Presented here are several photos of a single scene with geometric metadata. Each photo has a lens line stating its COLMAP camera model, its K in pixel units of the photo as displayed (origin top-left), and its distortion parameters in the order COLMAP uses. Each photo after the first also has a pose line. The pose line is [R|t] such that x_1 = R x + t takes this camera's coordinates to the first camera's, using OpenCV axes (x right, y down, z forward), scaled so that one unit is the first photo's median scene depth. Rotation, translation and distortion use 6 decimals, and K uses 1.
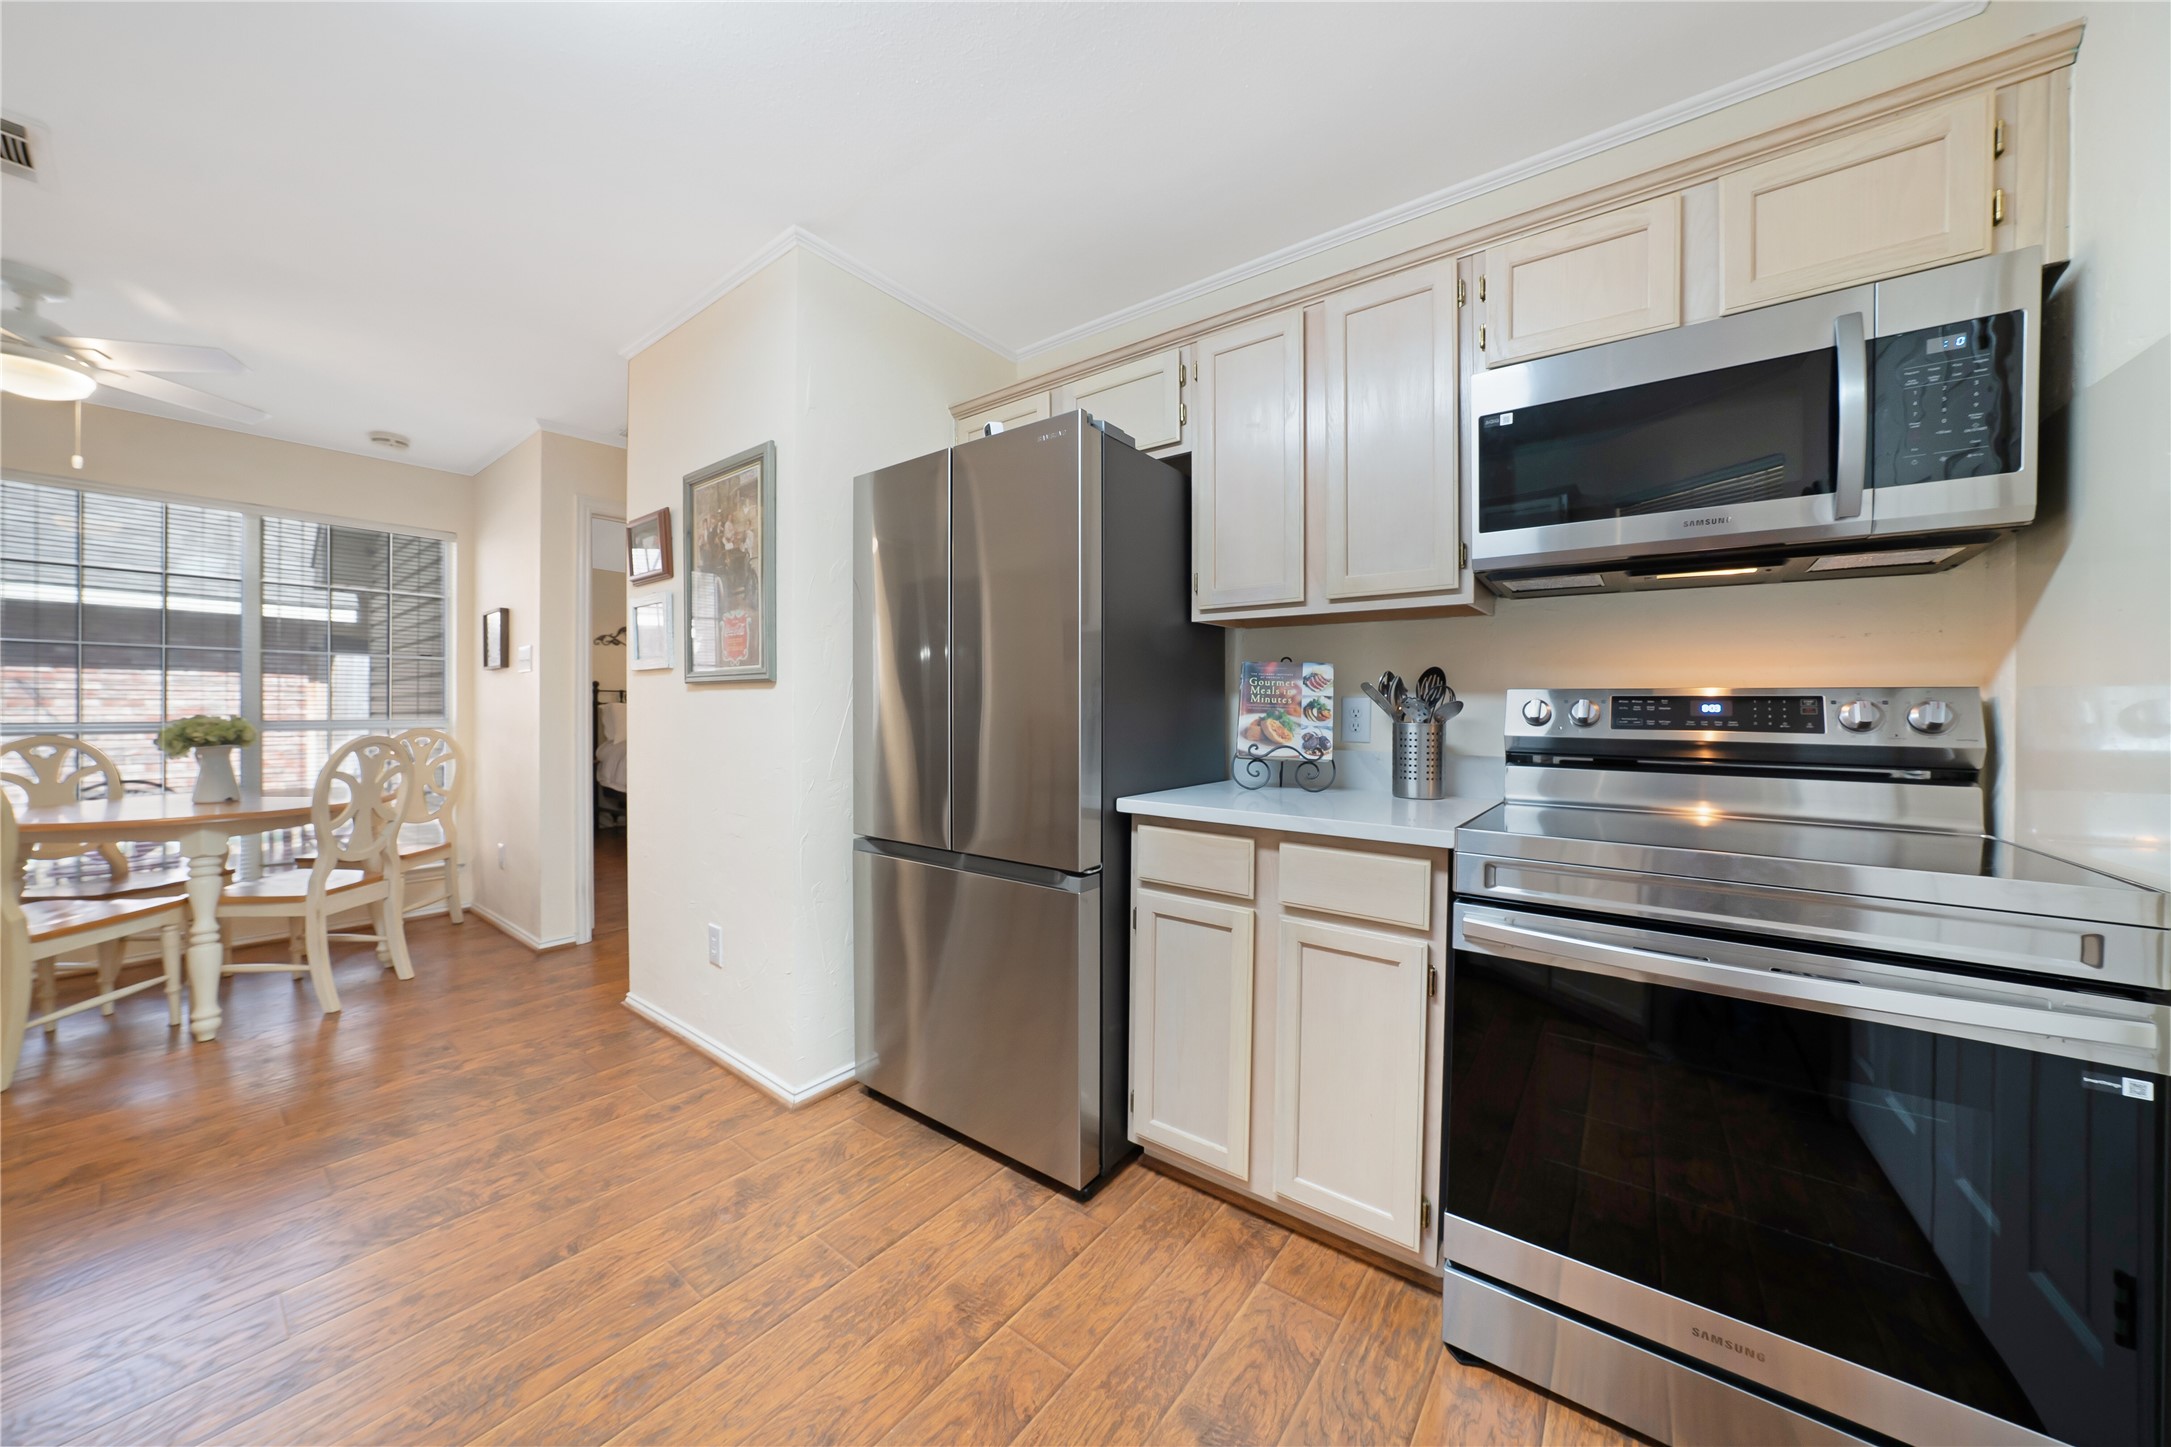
lens RADIAL K [[744.6, 0, 1090.5], [0, 744.6, 712.9], [0, 0, 1]] dist [-0.031906, 0.006546]
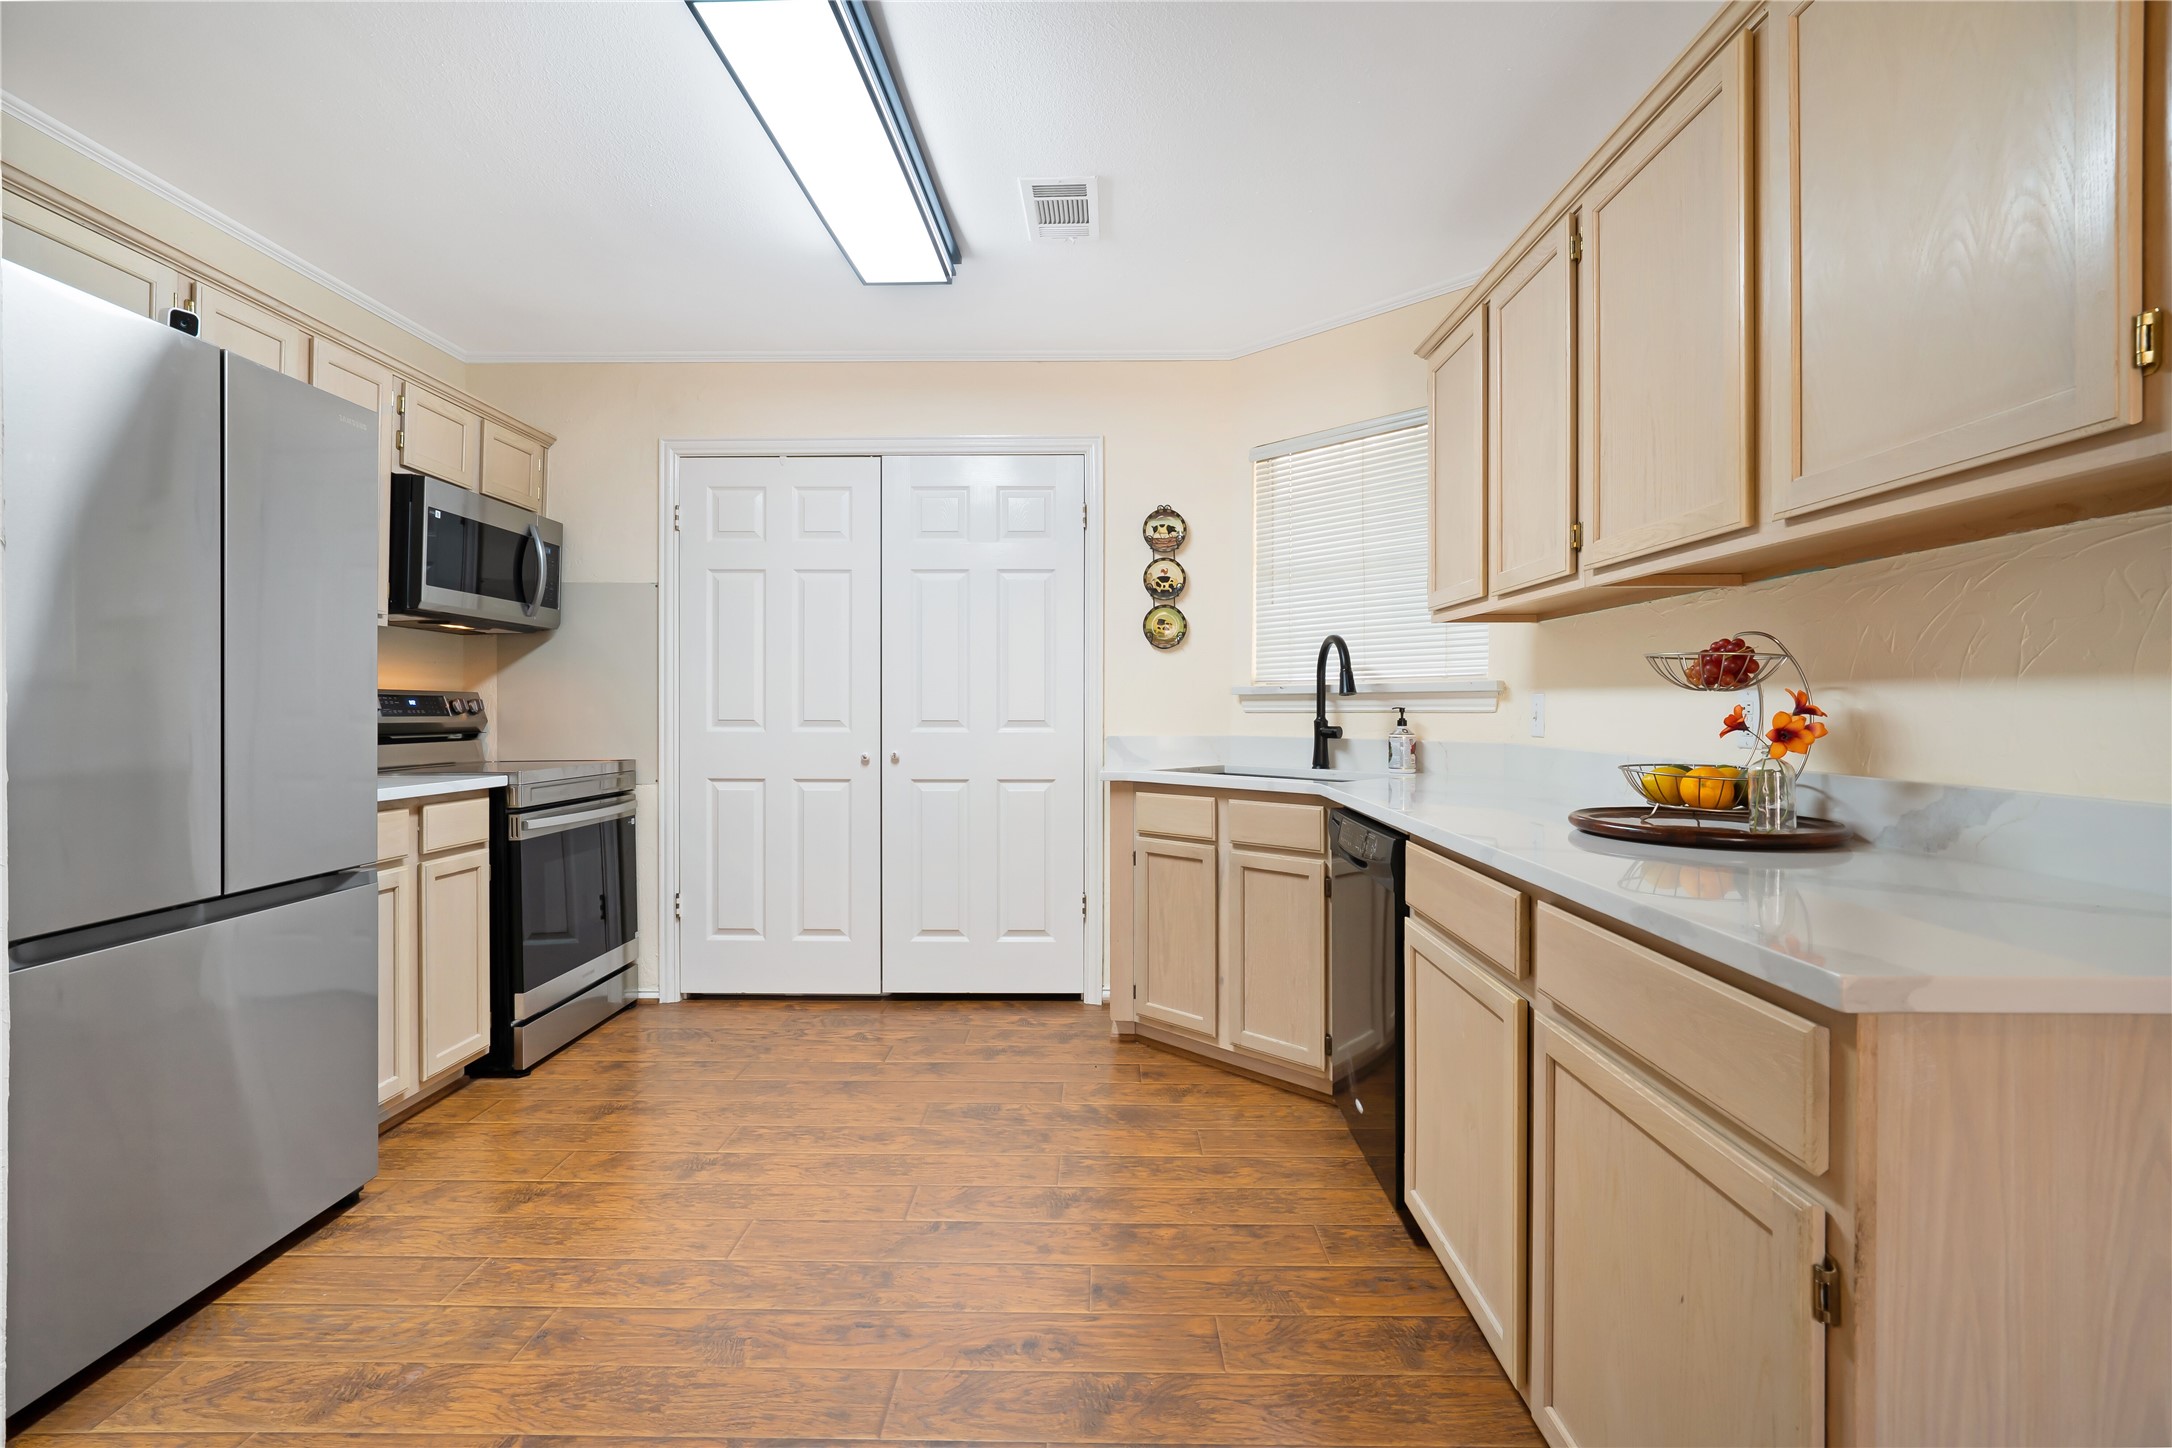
lens RADIAL K [[1006.2, 0, 1093.0], [0, 1006.2, 708.7], [0, 0, 1]] dist [-0.002296, -0.000348]
pose [[-0.600728, -0.004728, 0.799440, -1.268231], [0.001146, 0.999976, 0.006776, -0.004293], [-0.799453, 0.004987, -0.600708, 0.766478]]
